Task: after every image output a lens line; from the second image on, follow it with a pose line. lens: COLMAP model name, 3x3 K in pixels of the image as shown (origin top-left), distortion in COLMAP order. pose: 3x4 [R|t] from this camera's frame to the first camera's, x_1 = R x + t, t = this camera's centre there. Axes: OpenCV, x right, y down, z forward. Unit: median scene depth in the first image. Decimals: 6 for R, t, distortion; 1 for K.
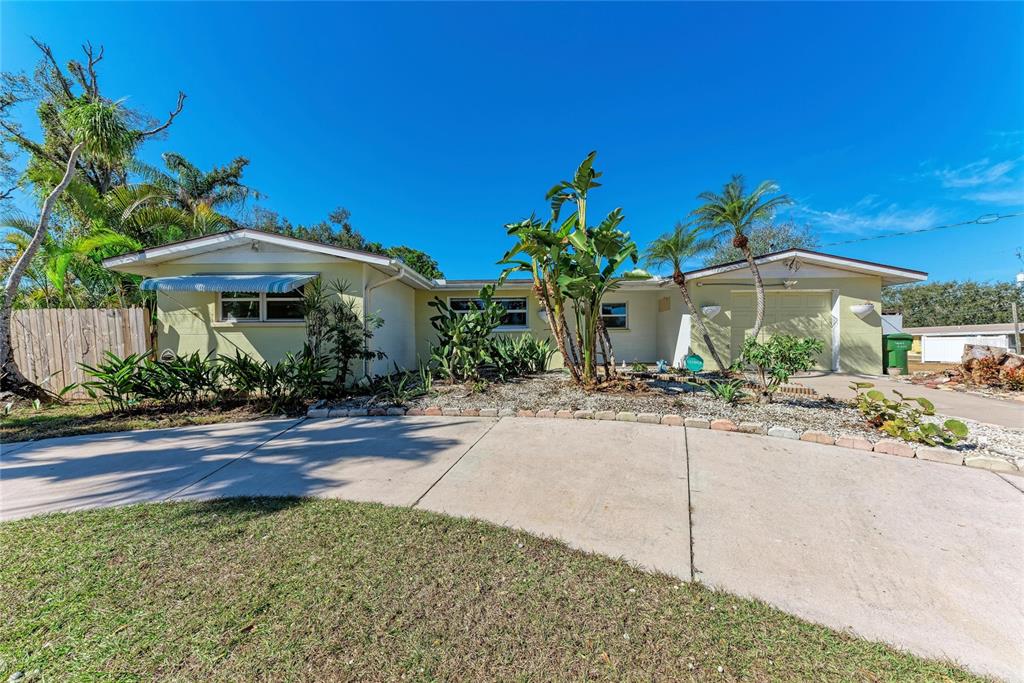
lens RADIAL K [[349.6, 0, 511.8], [0, 349.6, 344.2], [0, 0, 1]] dist [0.014821, -0.004488]
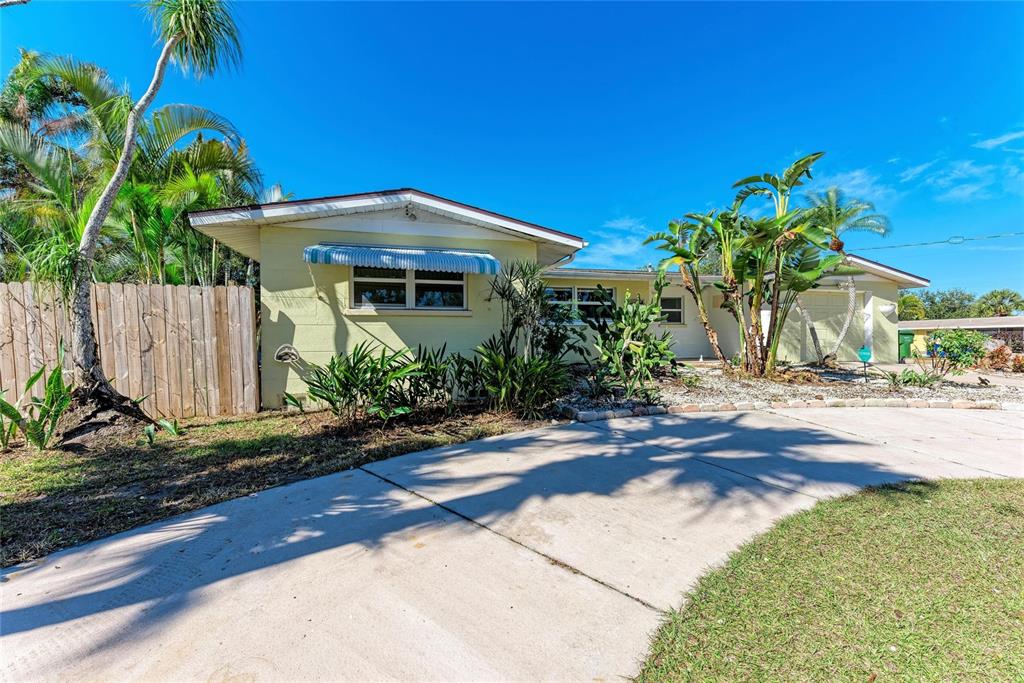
lens RADIAL K [[402.3, 0, 517.5], [0, 402.3, 353.4], [0, 0, 1]] dist [0.001821, 0.000032]
pose [[0.957995, -0.011231, 0.286567, -0.737966], [0.003186, 0.999588, 0.028524, 0.010210], [-0.286769, -0.026413, 0.957636, 0.064757]]
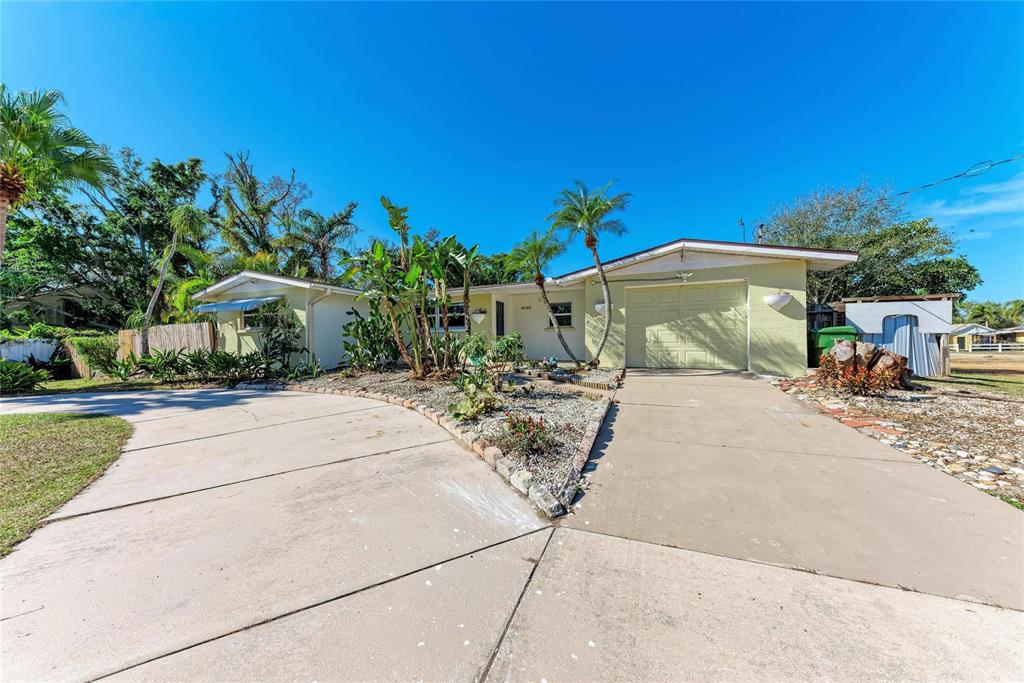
lens RADIAL K [[349.6, 0, 511.8], [0, 349.6, 344.2], [0, 0, 1]] dist [0.014821, -0.004488]
pose [[0.932568, -0.003546, -0.360977, 0.867955], [0.004584, 0.999987, 0.002020, 0.005024], [0.360965, -0.003539, 0.932573, -0.037846]]
